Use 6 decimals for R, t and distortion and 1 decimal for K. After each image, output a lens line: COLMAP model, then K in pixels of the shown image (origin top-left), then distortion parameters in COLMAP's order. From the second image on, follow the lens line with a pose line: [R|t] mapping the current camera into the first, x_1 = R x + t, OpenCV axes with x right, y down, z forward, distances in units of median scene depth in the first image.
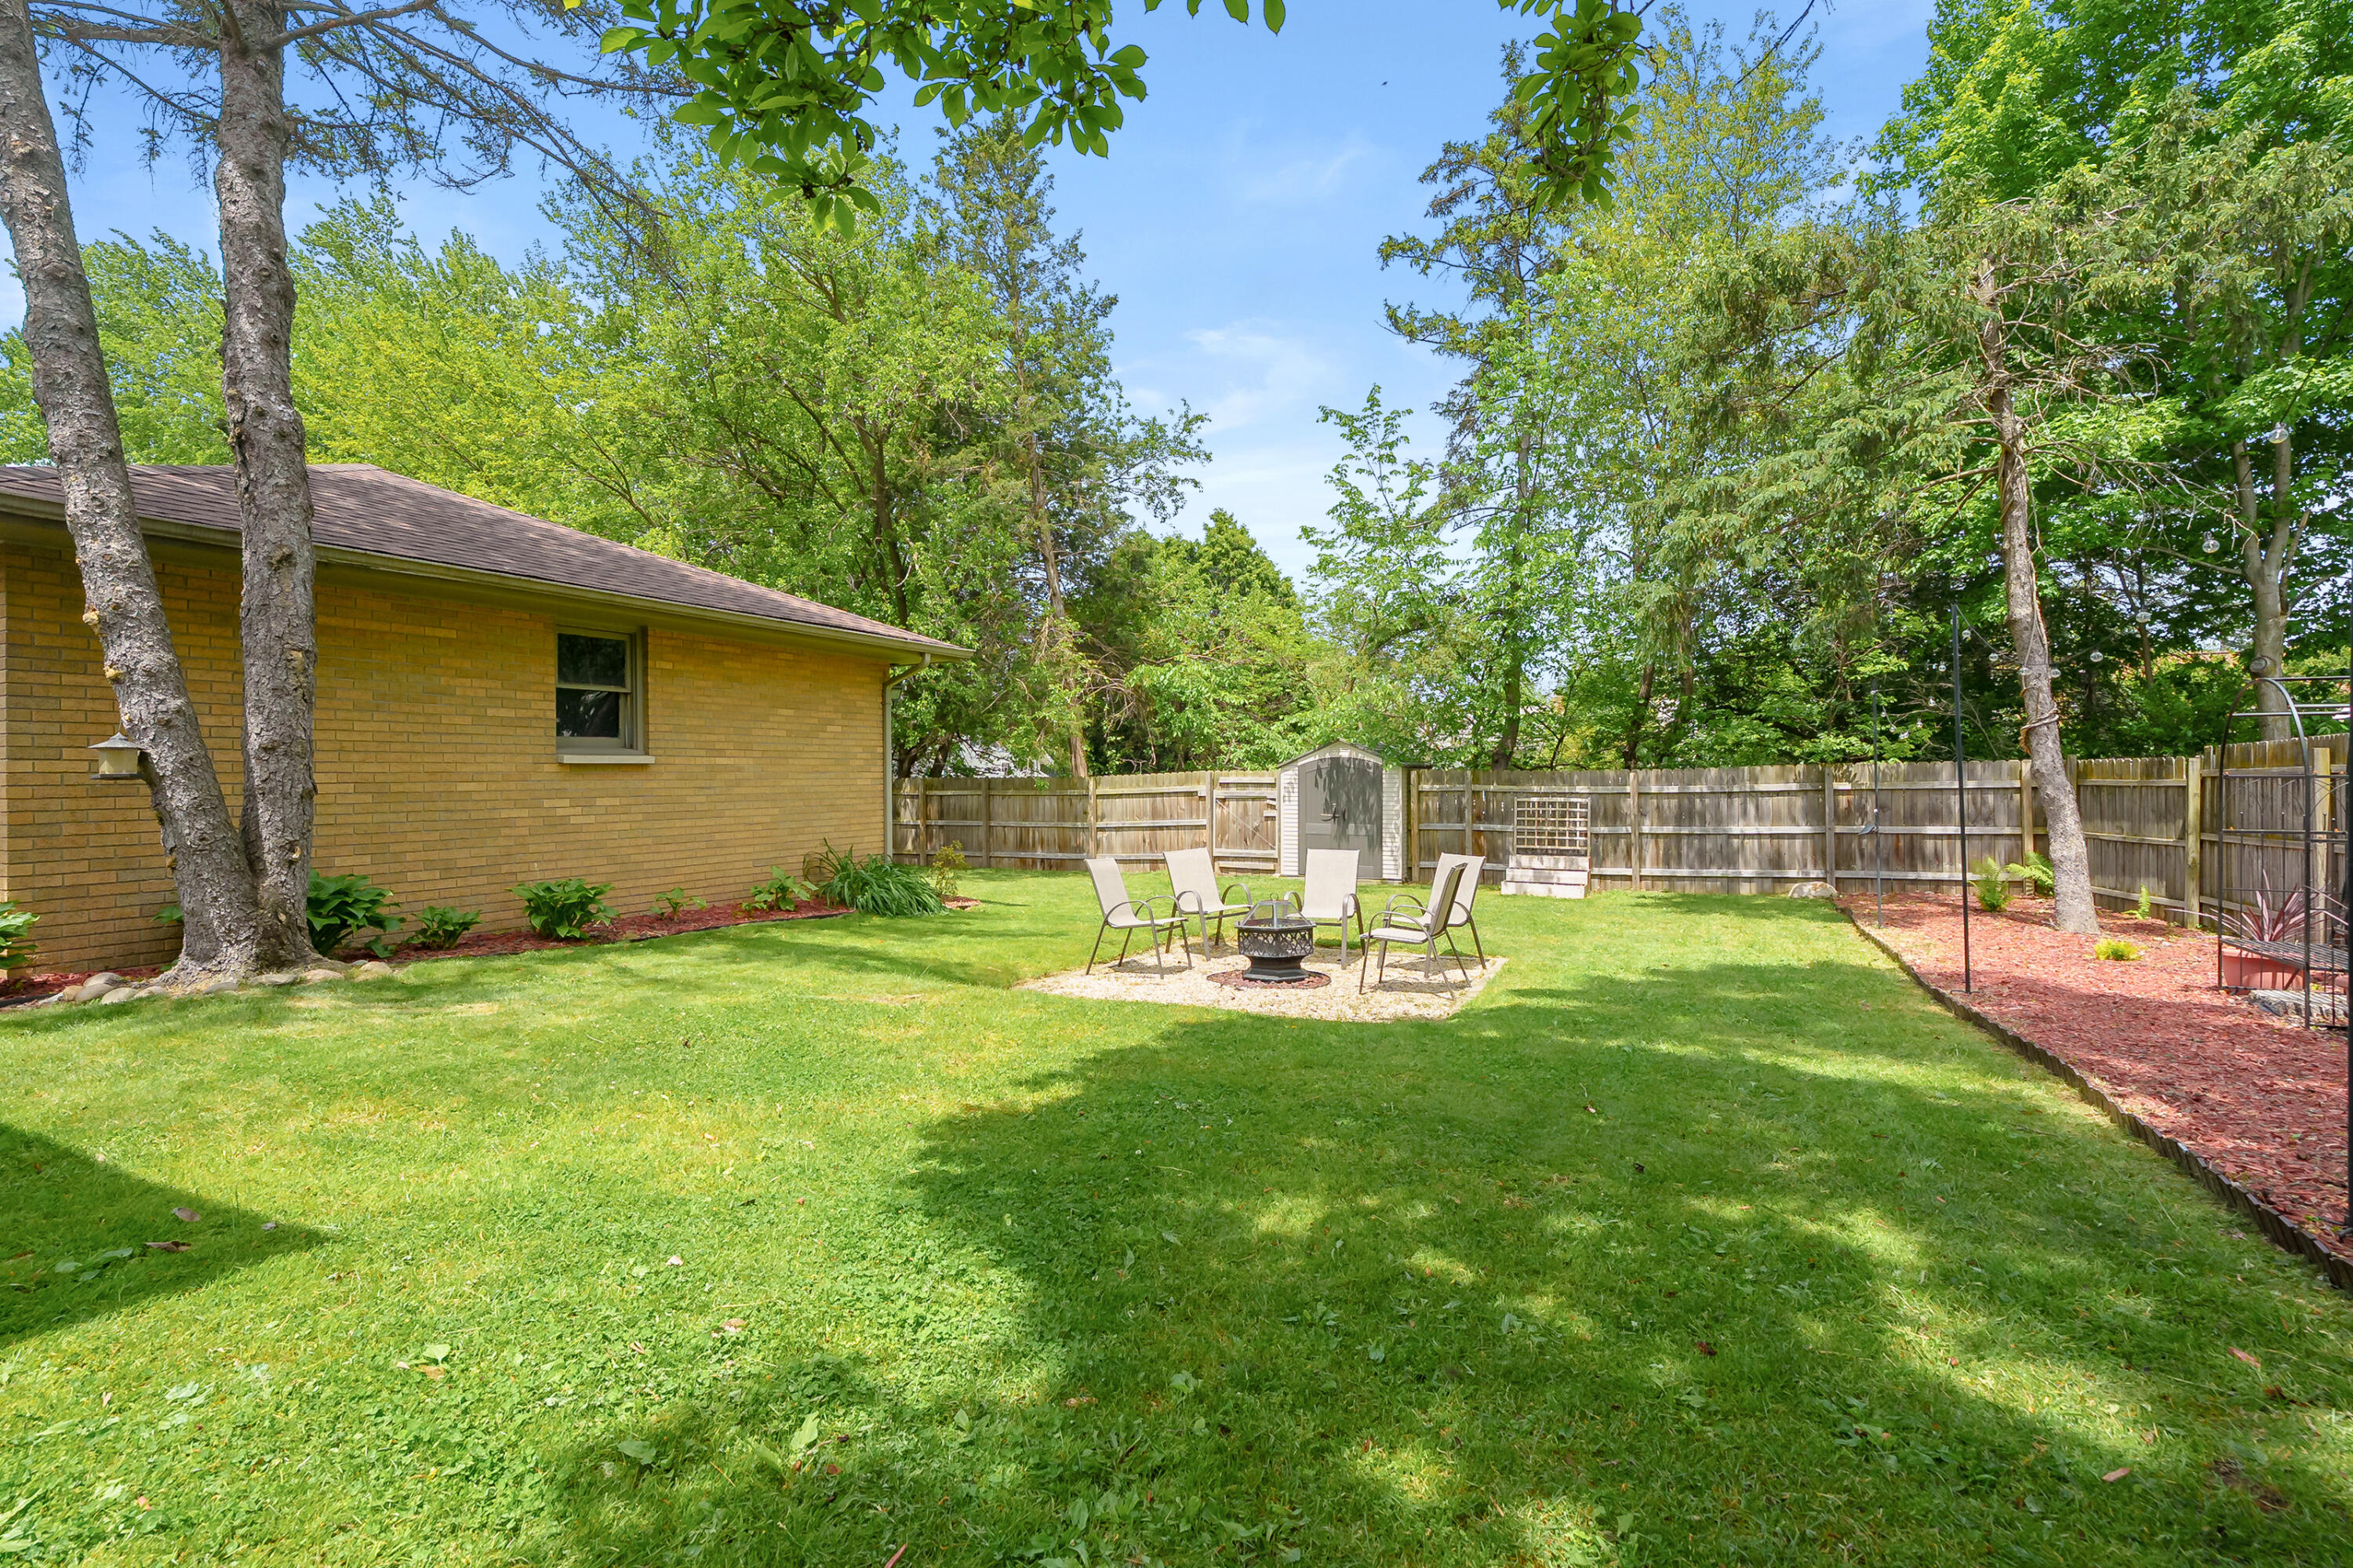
lens RADIAL K [[1103.5, 0, 1176.5], [0, 1103.5, 784.0], [0, 0, 1]] dist [0.000821, 0.000357]
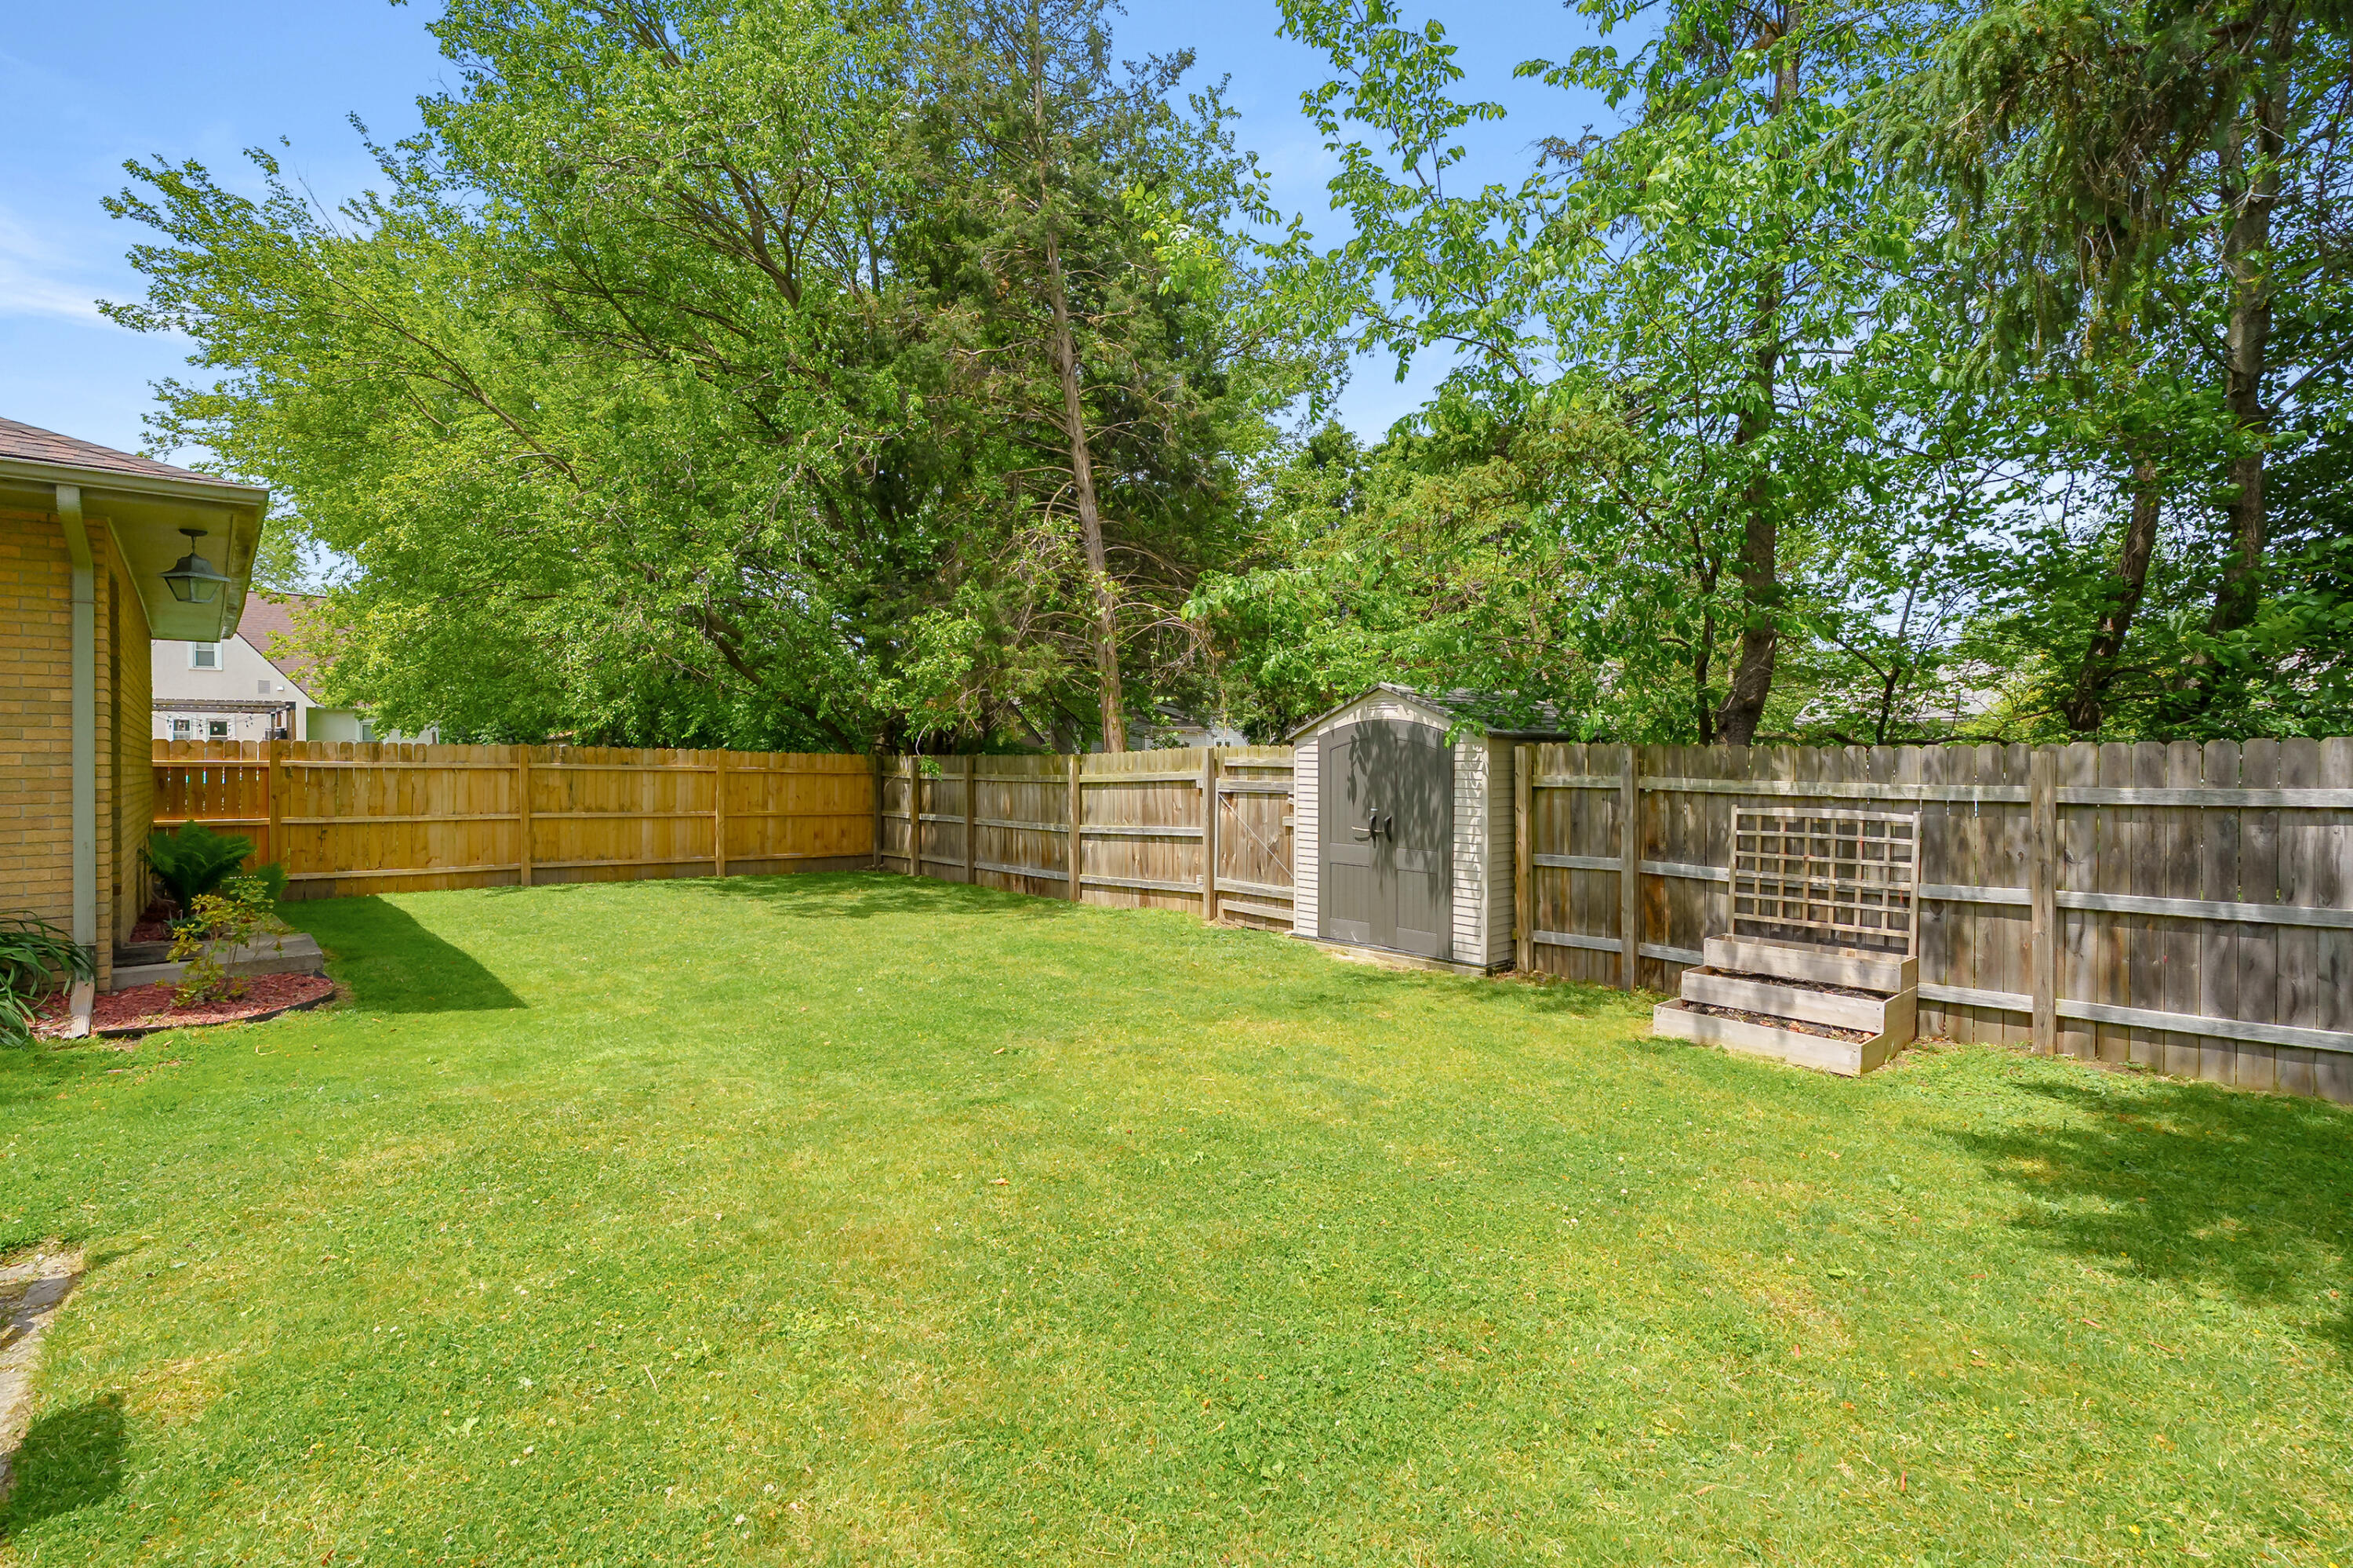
lens RADIAL K [[1103.5, 0, 1176.5], [0, 1103.5, 784.0], [0, 0, 1]] dist [0.000821, 0.000357]
pose [[0.920462, 0.020697, -0.390285, 0.271010], [-0.016871, 0.999770, 0.013229, 0.001282], [0.390469, -0.005592, 0.920599, 0.497343]]
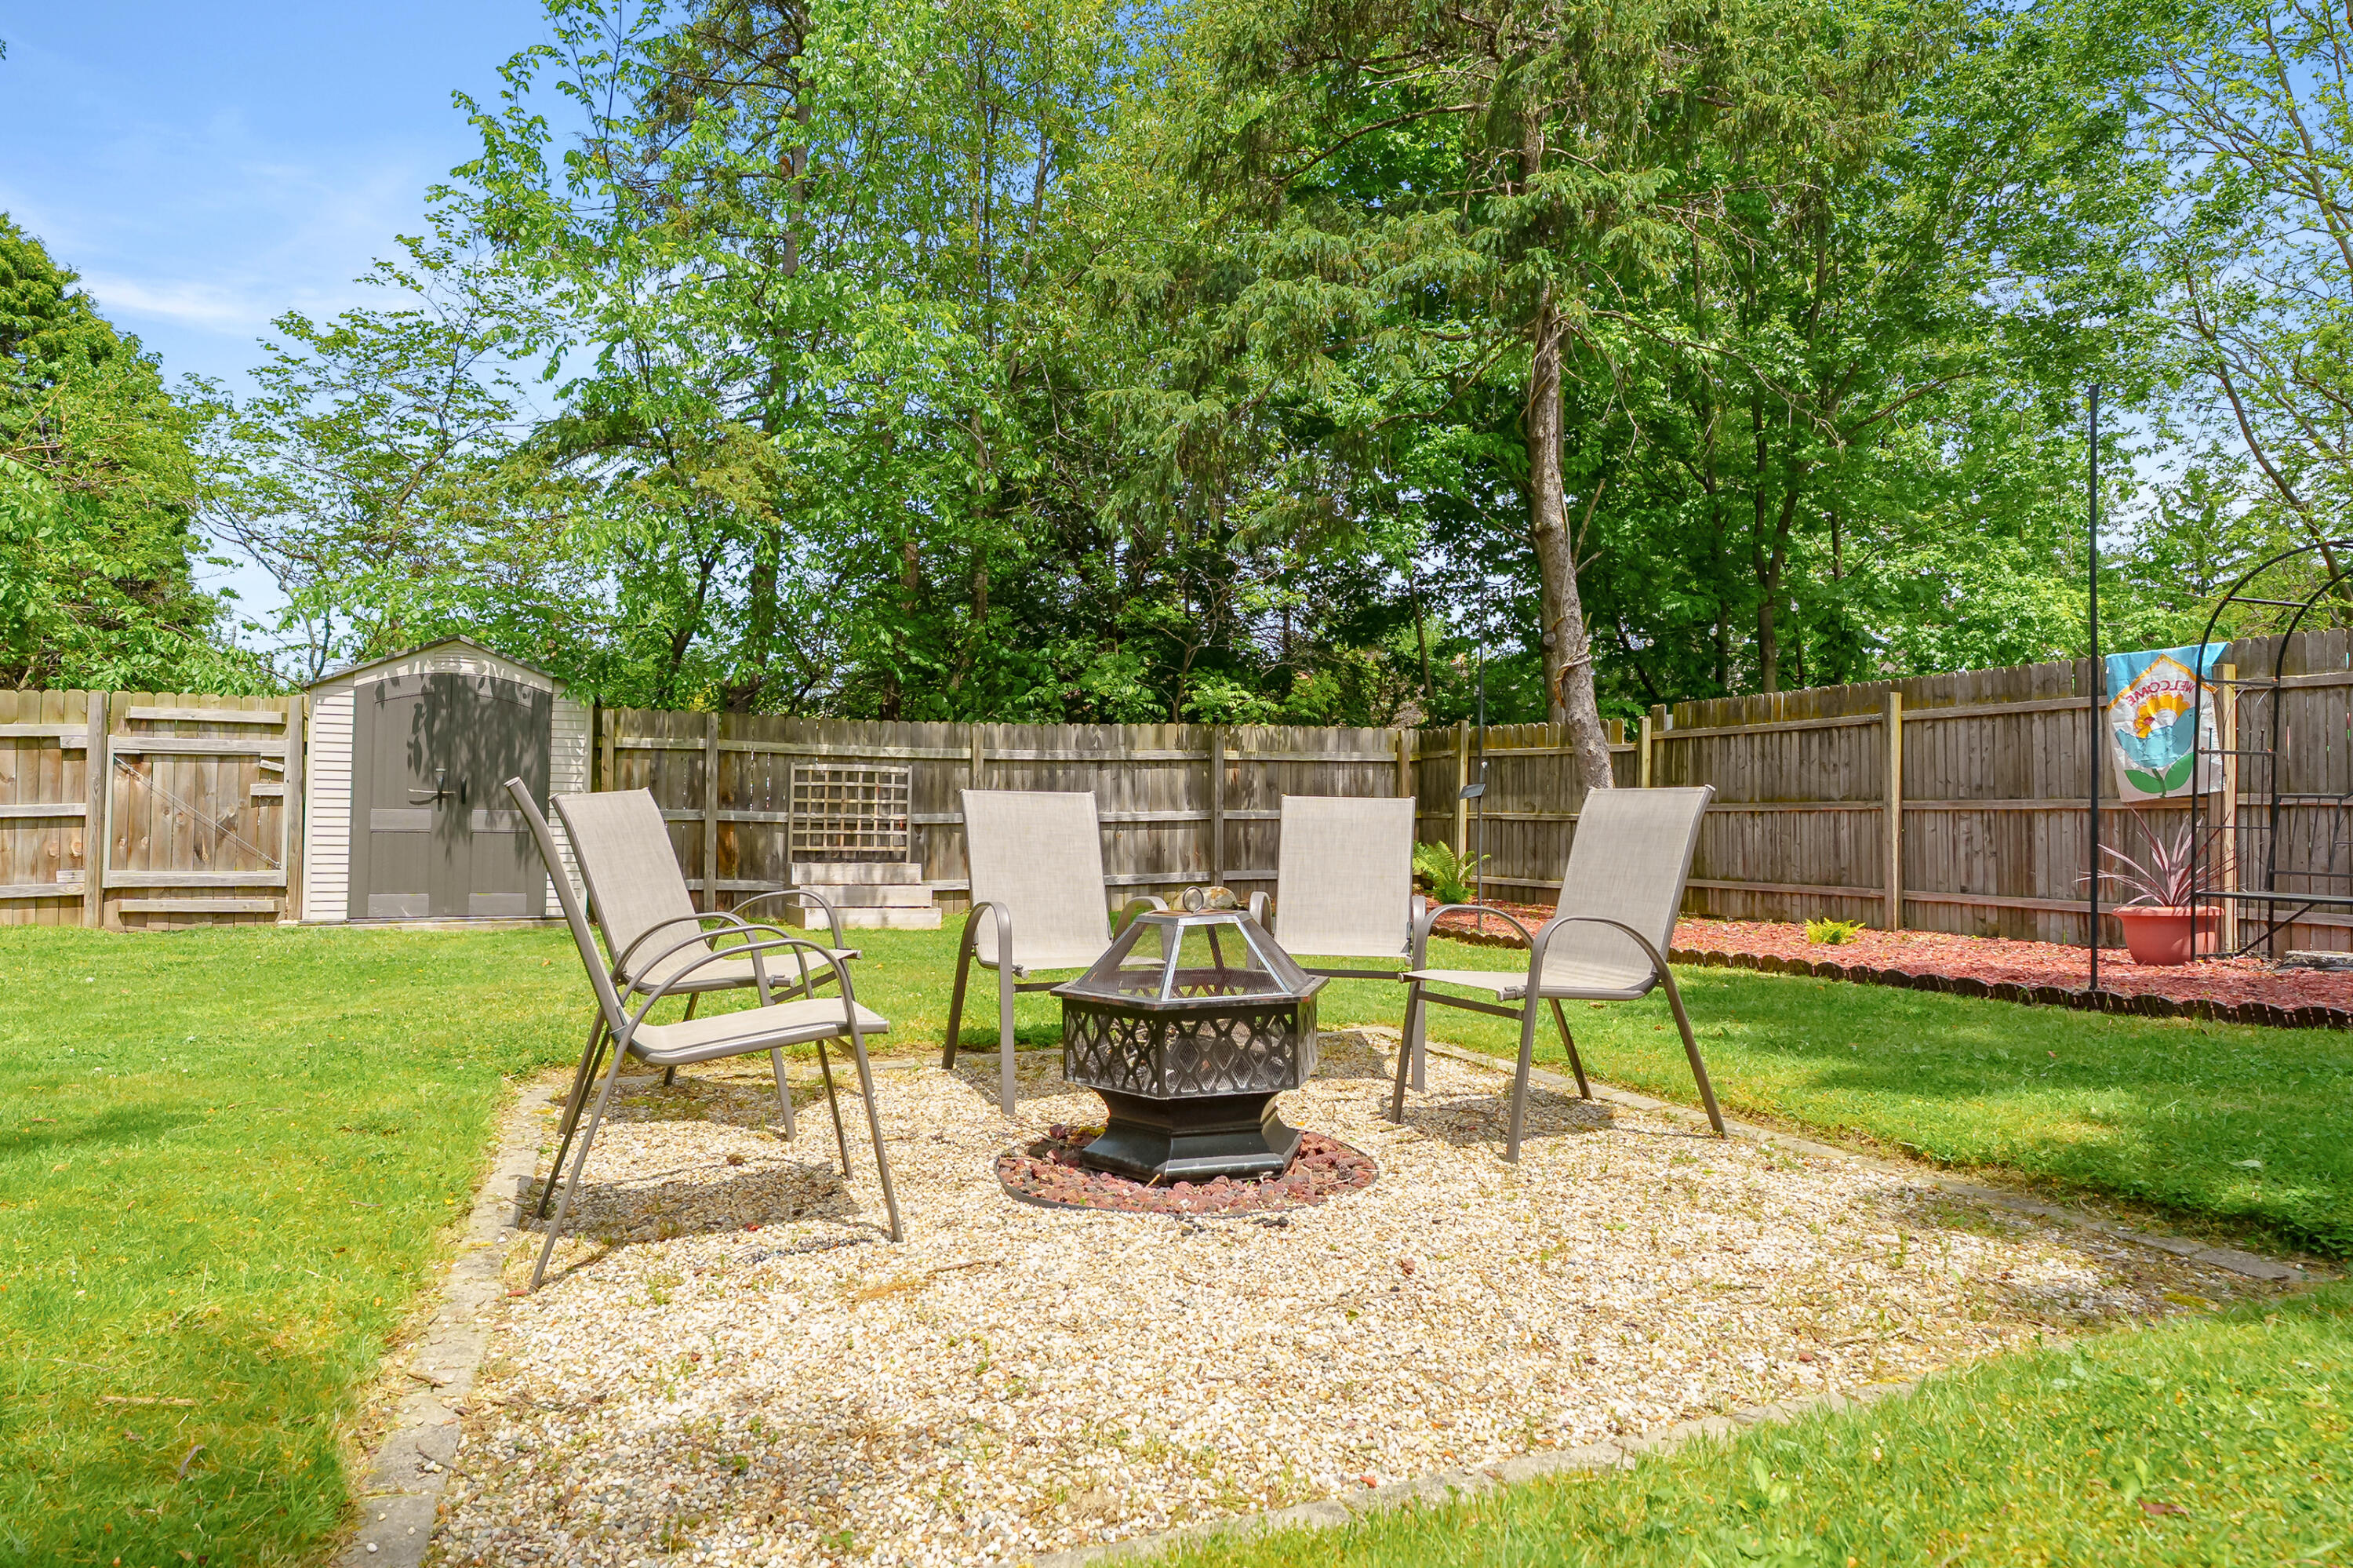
lens RADIAL K [[1410.0, 0, 1176.5], [0, 1410.0, 784.0], [0, 0, 1]] dist [-0.018867, 0.001071]
pose [[0.667737, 0.020513, 0.744115, -0.103655], [-0.007797, 0.999758, -0.020564, 0.036256], [-0.744357, 0.007930, 0.667735, 0.357998]]
